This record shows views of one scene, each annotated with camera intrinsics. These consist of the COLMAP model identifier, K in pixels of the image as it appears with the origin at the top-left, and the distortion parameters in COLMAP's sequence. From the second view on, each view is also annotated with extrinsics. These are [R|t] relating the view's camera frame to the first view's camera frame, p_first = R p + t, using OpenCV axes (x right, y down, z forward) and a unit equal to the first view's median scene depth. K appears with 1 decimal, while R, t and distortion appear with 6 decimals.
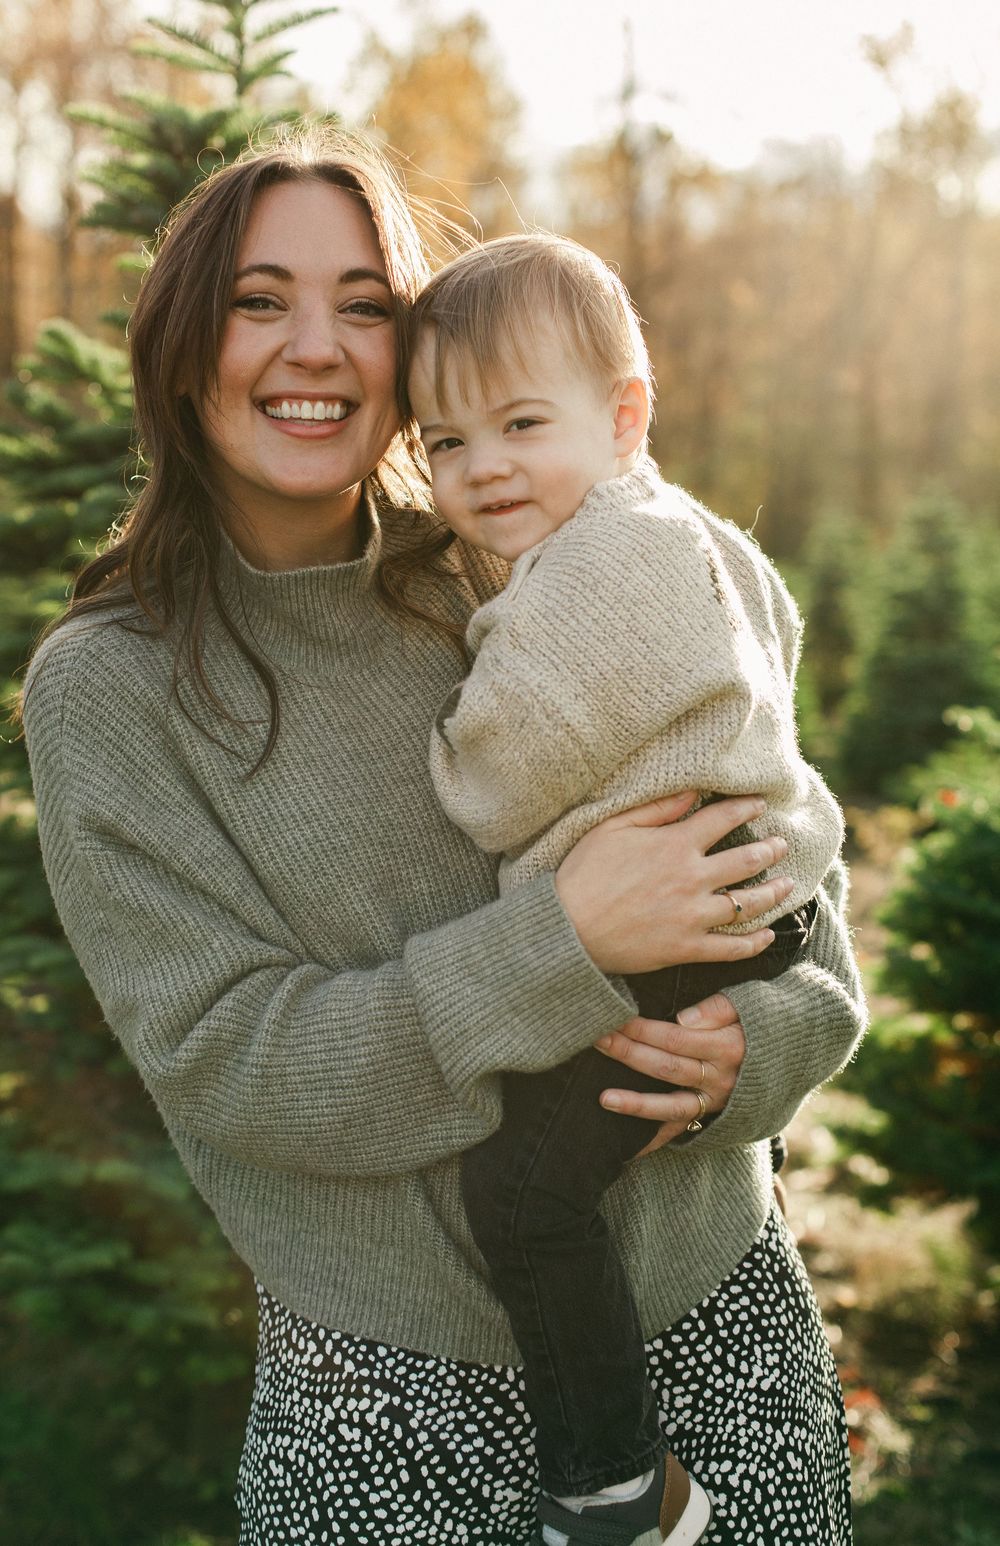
lens RADIAL K [[1842.2, 0, 500.0], [0, 1842.2, 773.0], [0, 0, 1]] dist [-0.001828, -0.000442]
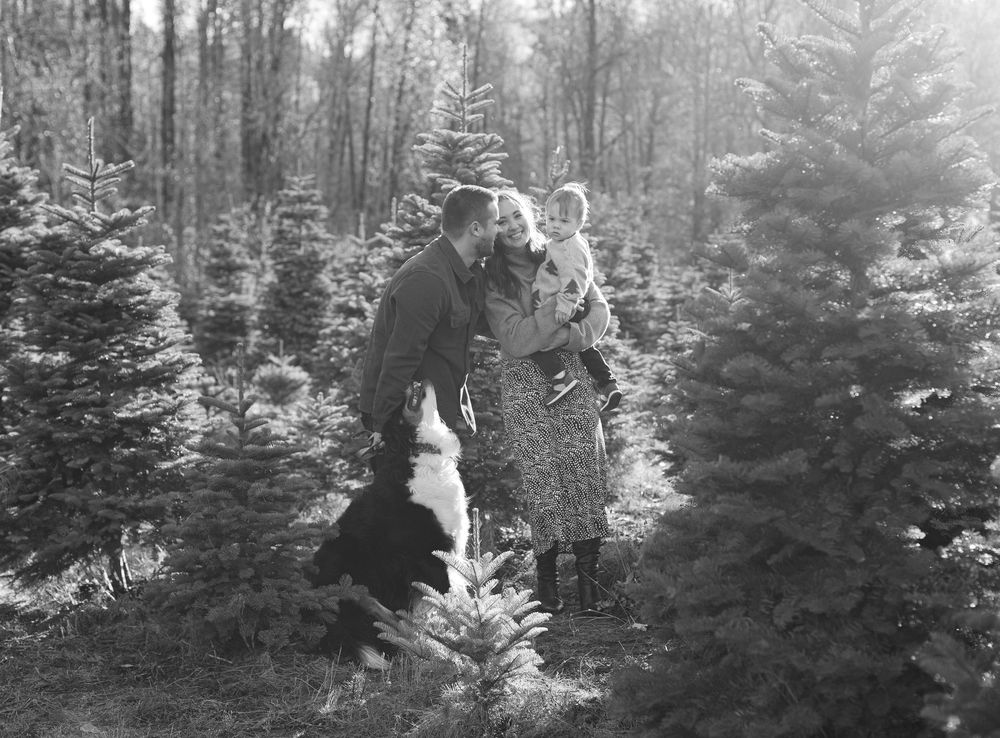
lens RADIAL K [[1851.0, 0, 500.0], [0, 1851.0, 369.0], [0, 0, 1]] dist [-0.023690, -0.029983]
pose [[0.999707, -0.018386, 0.015721, -0.109365], [0.019336, 0.997849, -0.062630, 0.238638], [-0.014535, 0.062916, 0.997913, -1.927624]]
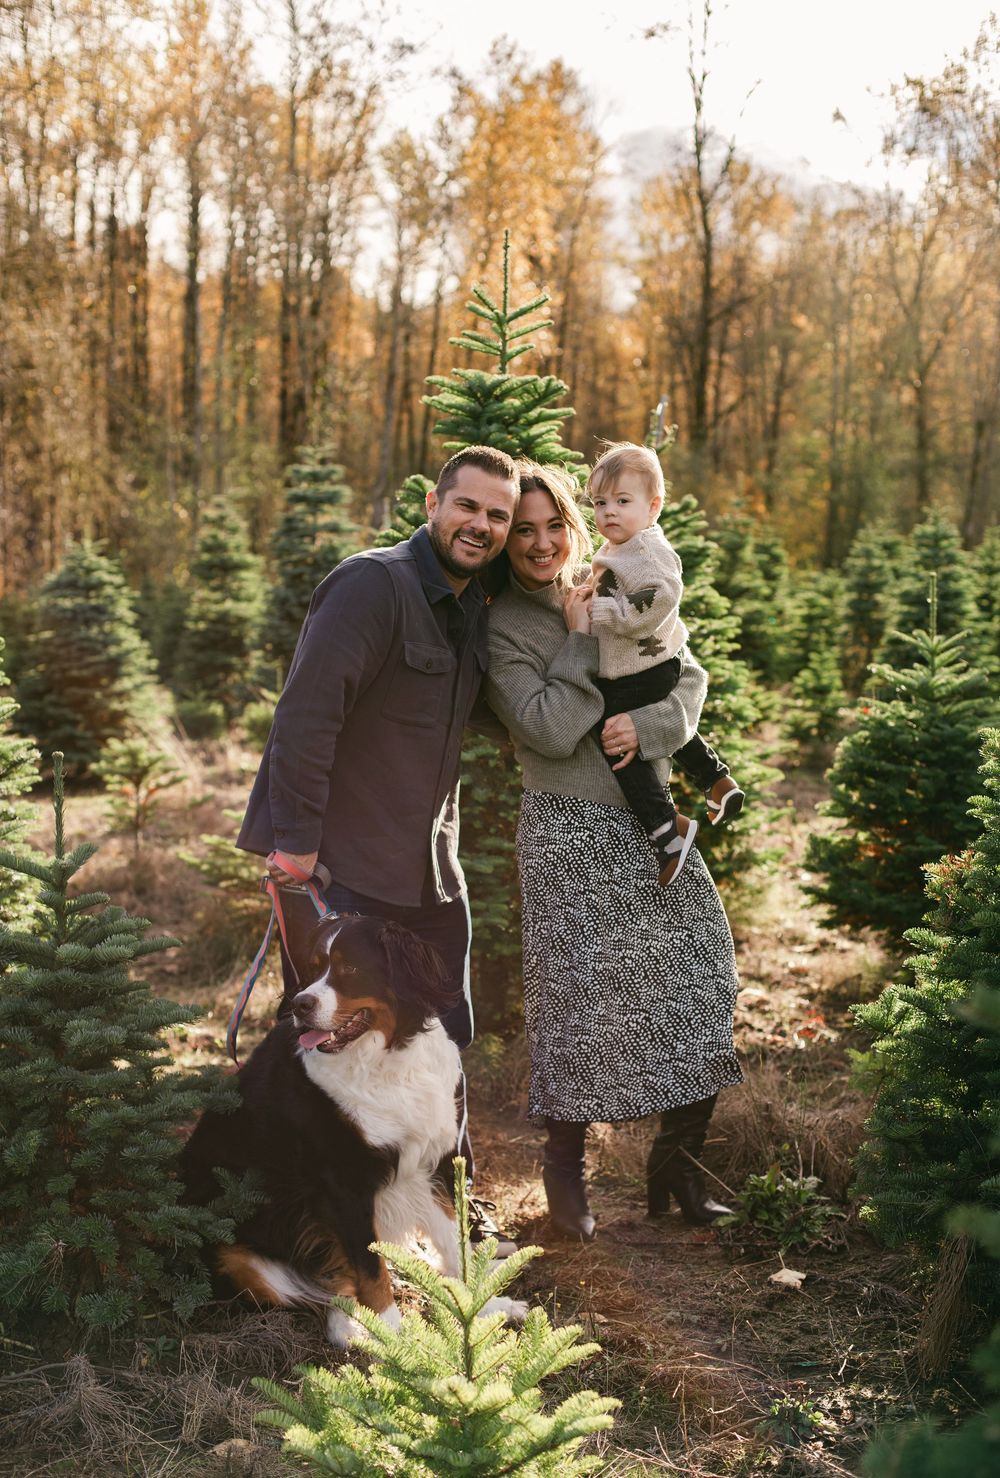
lens RADIAL K [[1970.4, 0, 503.0], [0, 1970.4, 719.0], [0, 0, 1]] dist [0.009477, -0.030750]
pose [[0.999482, -0.001418, -0.032150, -0.057282], [0.000396, 0.999495, -0.031768, 0.082115], [0.032179, 0.031739, 0.998978, -0.969994]]
